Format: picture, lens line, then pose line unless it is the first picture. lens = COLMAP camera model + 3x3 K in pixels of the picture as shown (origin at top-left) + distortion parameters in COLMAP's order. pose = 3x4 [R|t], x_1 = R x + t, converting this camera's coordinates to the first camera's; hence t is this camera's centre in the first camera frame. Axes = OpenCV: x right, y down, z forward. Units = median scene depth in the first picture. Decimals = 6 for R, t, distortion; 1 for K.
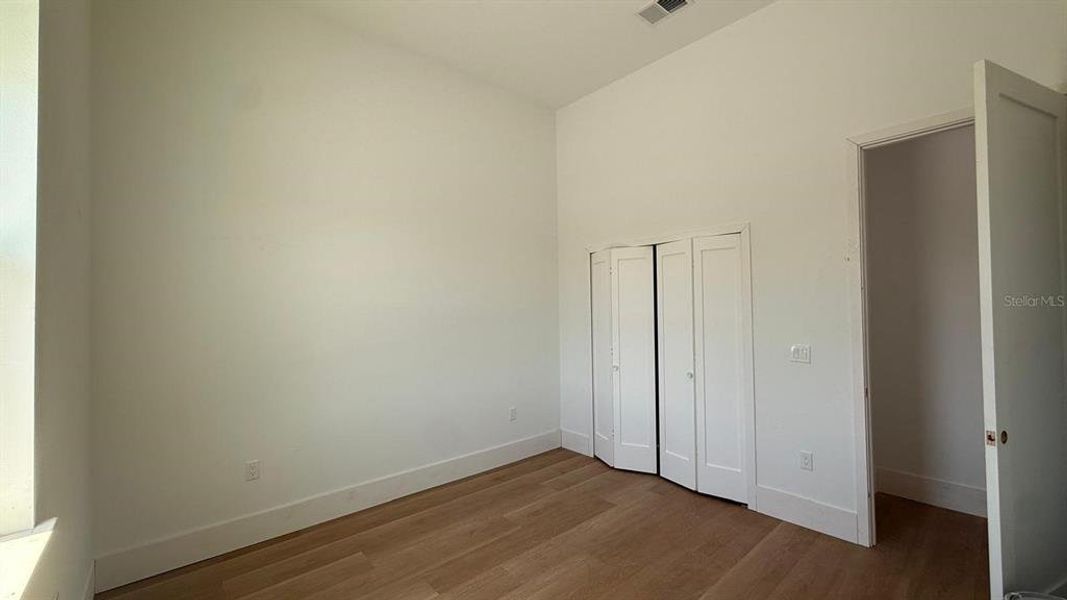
lens RADIAL K [[429.6, 0, 538.3], [0, 429.6, 302.6], [0, 0, 1]] dist [0.012351, 0.000052]
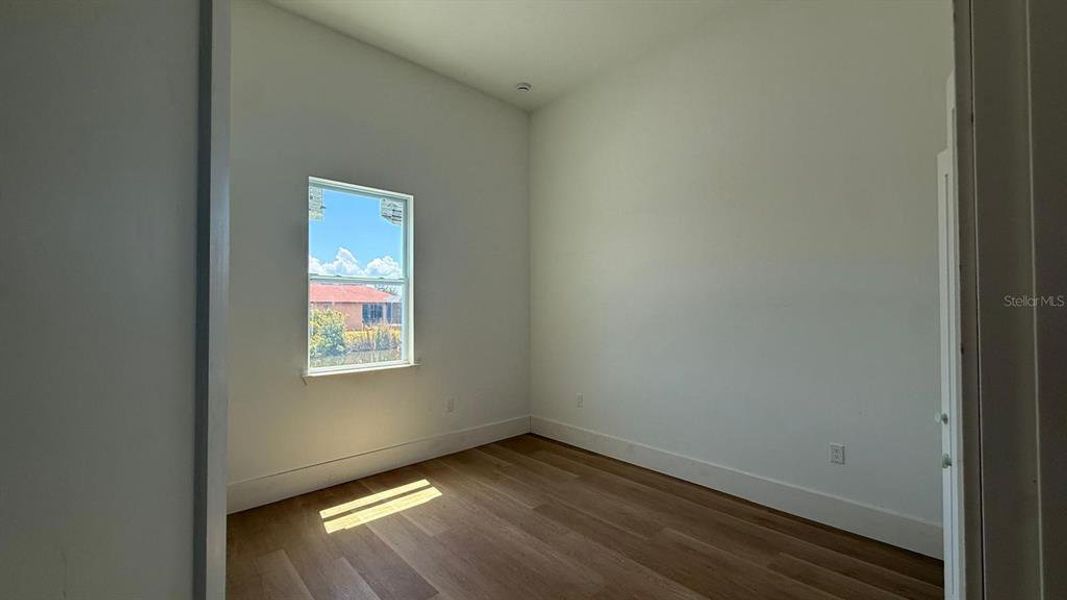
lens RADIAL K [[429.6, 0, 556.4], [0, 429.6, 294.2], [0, 0, 1]] dist [0.012351, 0.000052]
pose [[0.053637, -0.017743, -0.998403, 0.834874], [0.018795, 0.999683, -0.016756, 0.005761], [0.998384, -0.017866, 0.053953, 0.722889]]
